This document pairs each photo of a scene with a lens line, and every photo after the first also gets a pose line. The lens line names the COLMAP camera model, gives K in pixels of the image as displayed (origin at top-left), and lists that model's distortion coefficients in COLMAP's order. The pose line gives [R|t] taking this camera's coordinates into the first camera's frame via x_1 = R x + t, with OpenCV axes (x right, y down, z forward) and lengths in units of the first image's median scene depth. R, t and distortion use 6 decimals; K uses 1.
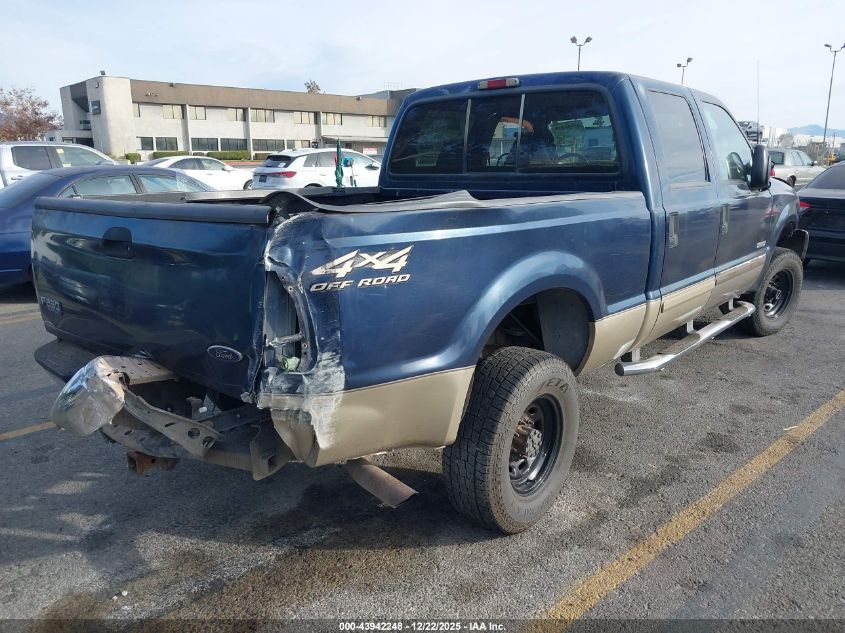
lens RADIAL K [[676.6, 0, 422.1], [0, 676.6, 321.7], [0, 0, 1]] dist [0.001248, -0.003644]
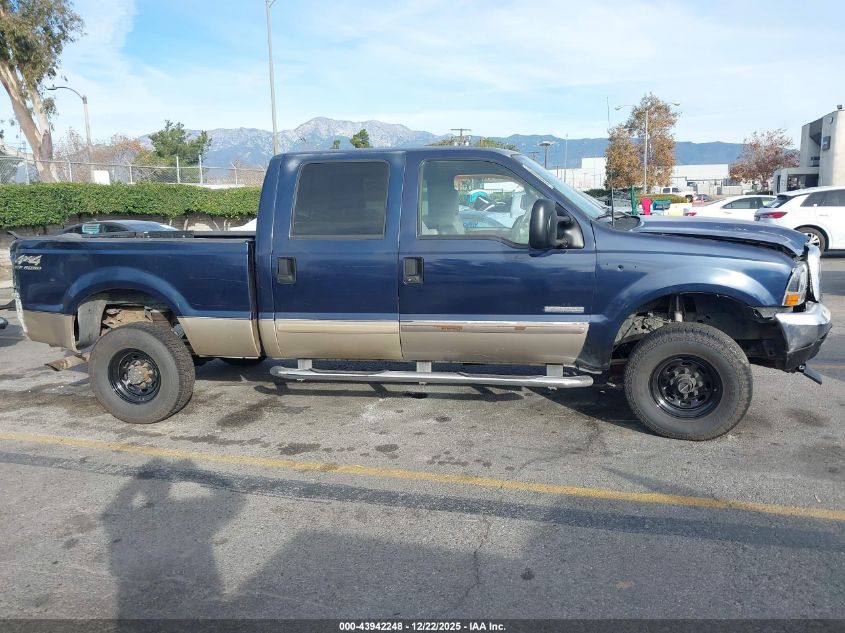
lens RADIAL K [[669.2, 0, 422.5], [0, 669.2, 316.5], [0, 0, 1]] dist [0.088486, -0.138215]
pose [[0.490409, 0.137432, -0.860588, 0.380893], [-0.186194, 0.981210, 0.050592, -0.037842], [0.851370, 0.135425, 0.506783, 0.134430]]
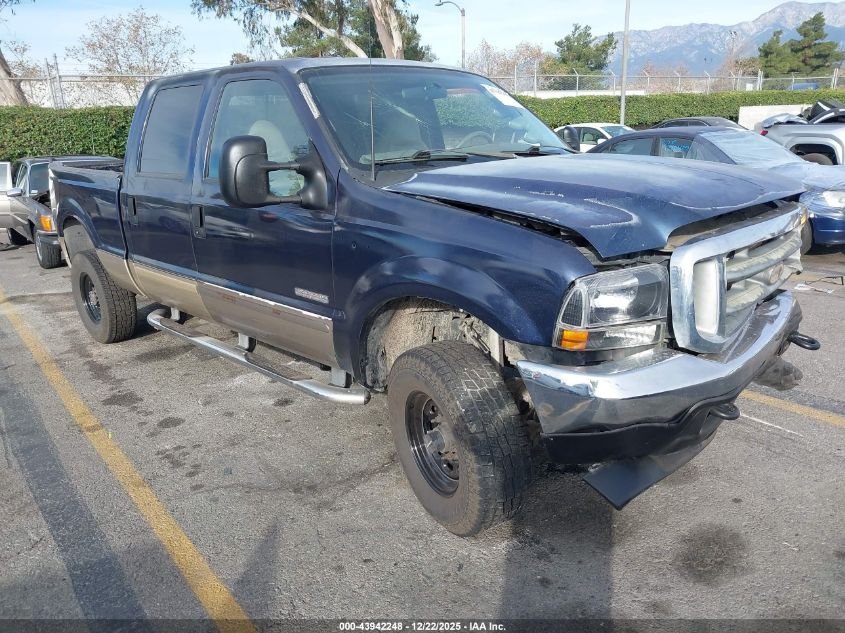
lens RADIAL K [[676.6, 0, 422.1], [0, 676.6, 321.7], [0, 0, 1]] dist [0.001248, -0.003644]
pose [[-0.101112, 0.289458, -0.951835, 0.356343], [-0.203518, 0.930488, 0.304586, -0.098608], [0.973836, 0.224513, -0.035173, 0.370781]]
